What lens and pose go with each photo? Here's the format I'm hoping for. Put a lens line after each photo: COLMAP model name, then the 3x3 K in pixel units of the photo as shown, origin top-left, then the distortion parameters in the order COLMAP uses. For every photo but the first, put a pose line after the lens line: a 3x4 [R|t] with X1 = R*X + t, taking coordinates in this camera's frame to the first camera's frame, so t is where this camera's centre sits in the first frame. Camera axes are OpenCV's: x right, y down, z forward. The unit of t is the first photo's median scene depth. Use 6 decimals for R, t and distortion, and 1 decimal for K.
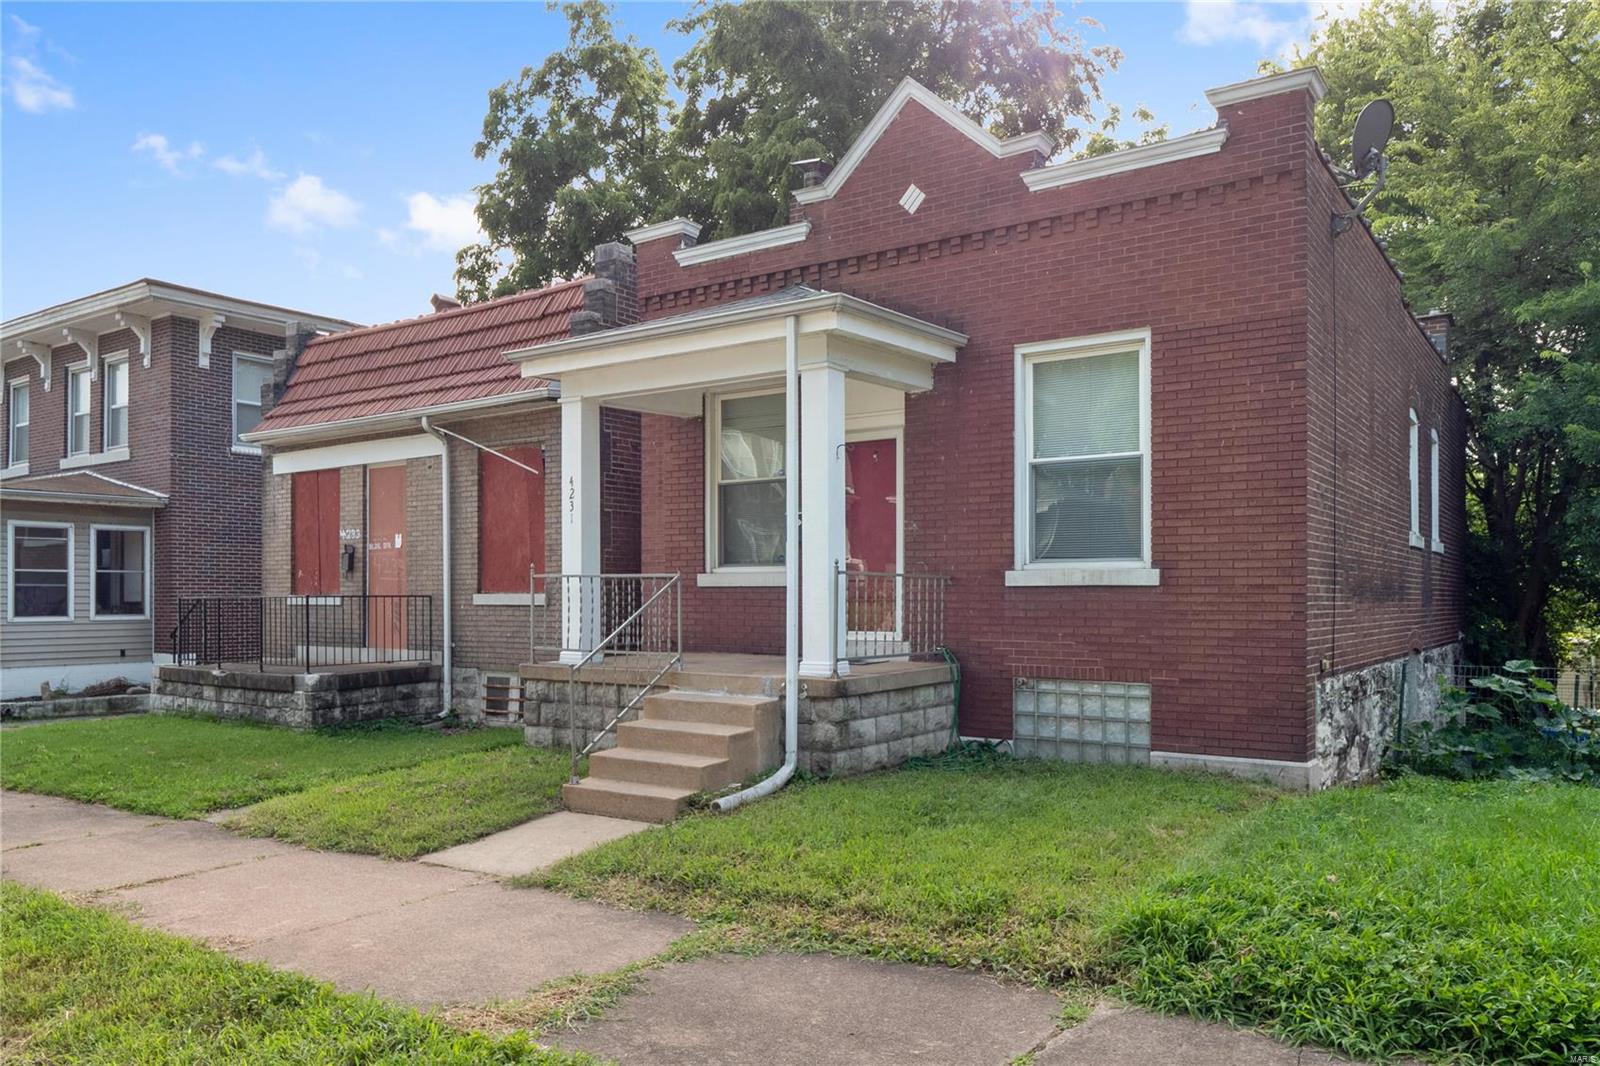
lens RADIAL K [[1182.6, 0, 800.0], [0, 1182.6, 533.0], [0, 0, 1]] dist [0.000272, 0.000611]
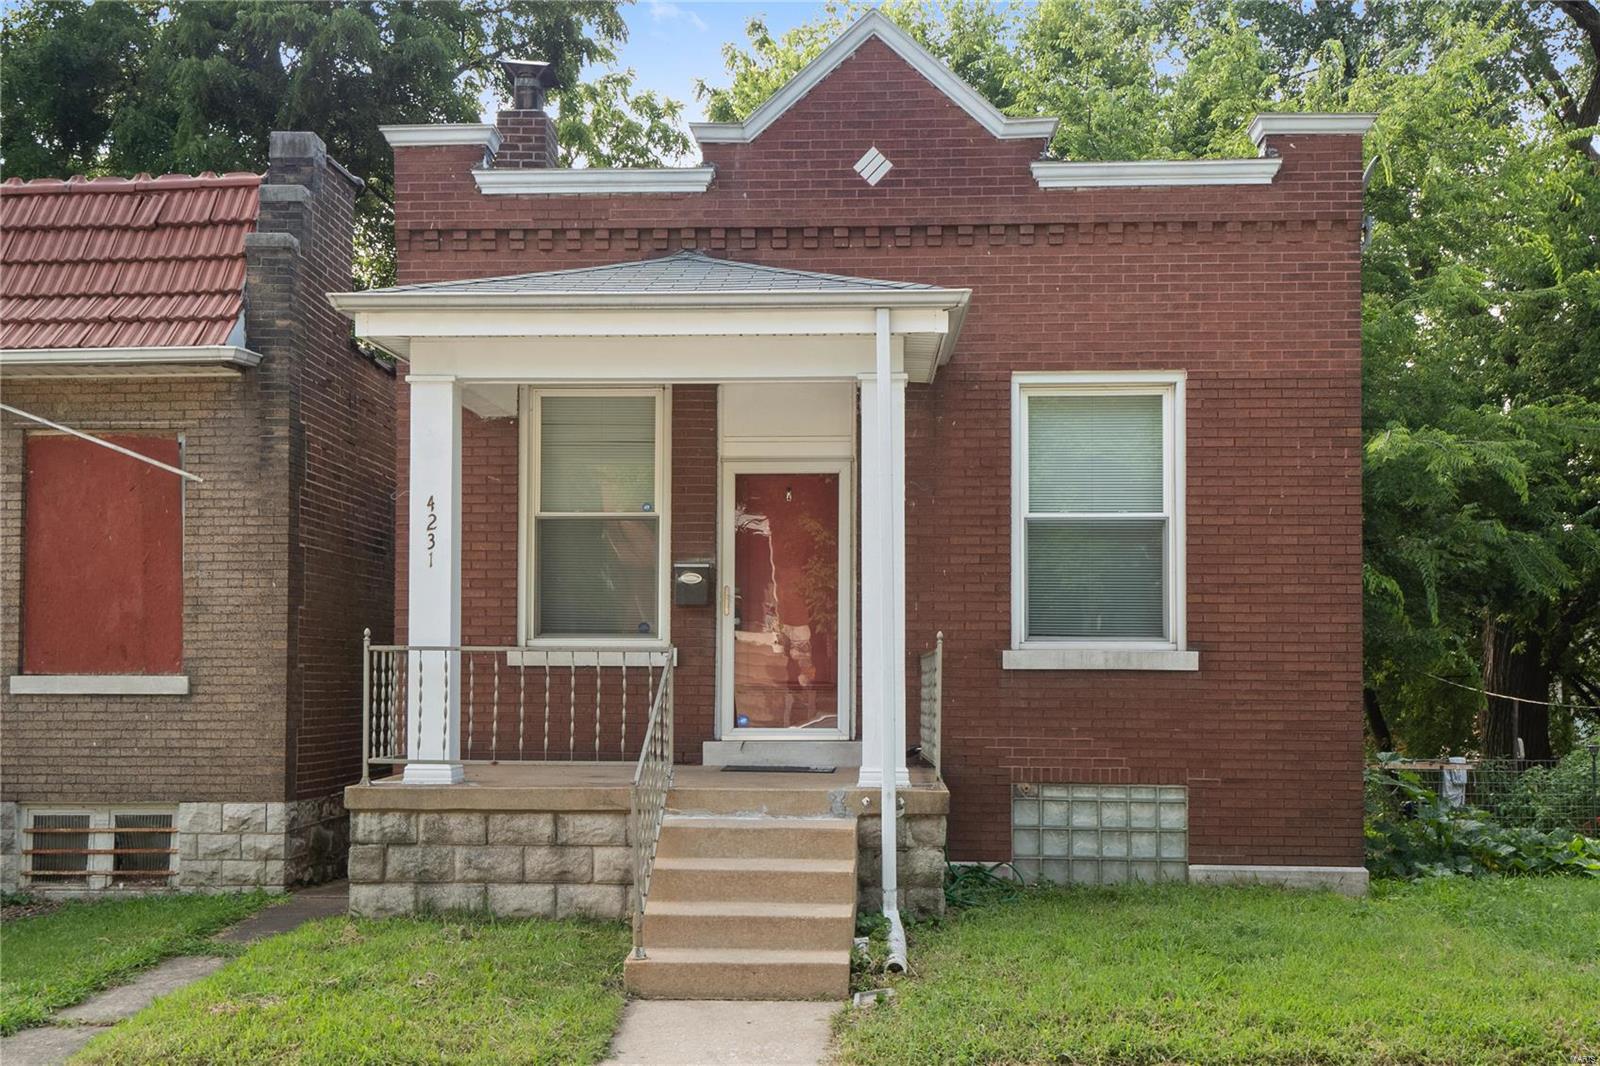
lens RADIAL K [[1583.0, 0, 826.6], [0, 1583.0, 560.3], [0, 0, 1]] dist [0.043737, -0.021767]
pose [[0.842995, 0.046556, 0.535903, -0.523554], [-0.032834, 0.998843, -0.035124, 0.012992], [-0.536918, 0.012014, 0.843549, 0.161357]]
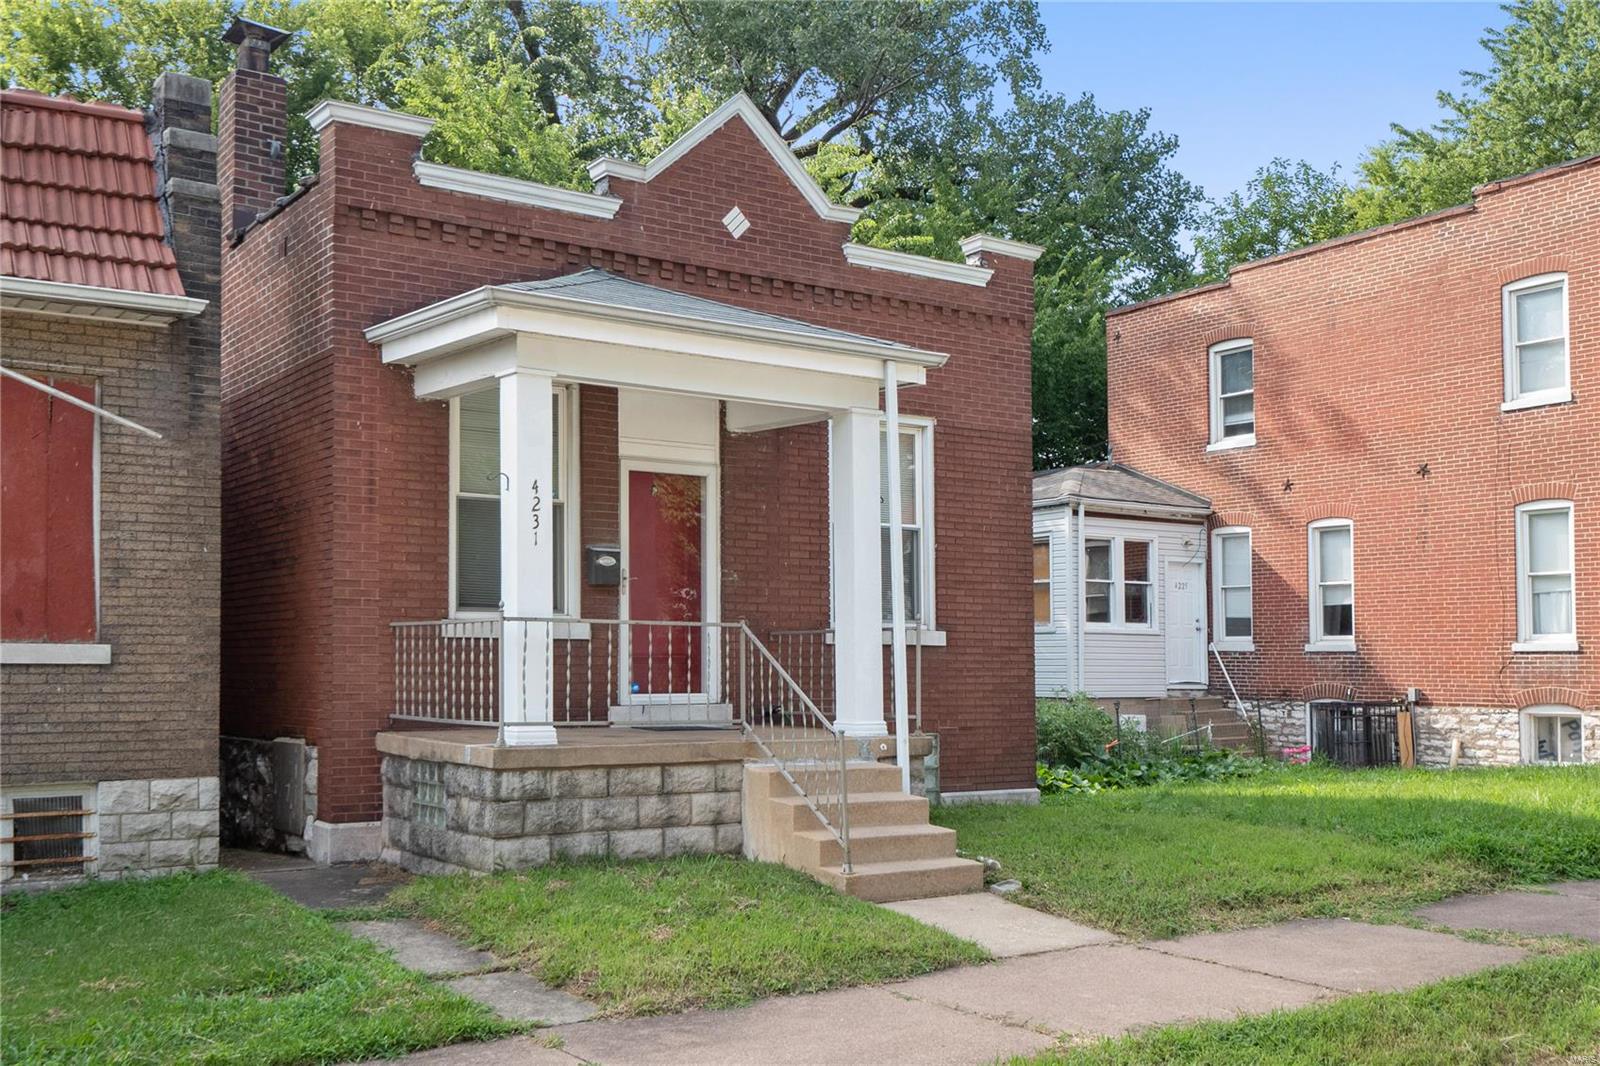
lens RADIAL K [[1560.6, 0, 797.6], [0, 1560.6, 506.2], [0, 0, 1]] dist [0.032981, -0.021846]
pose [[0.349913, 0.099092, 0.931527, -1.109465], [-0.052111, 0.994909, -0.086260, 0.045287], [-0.935332, -0.018360, 0.353295, 0.574925]]
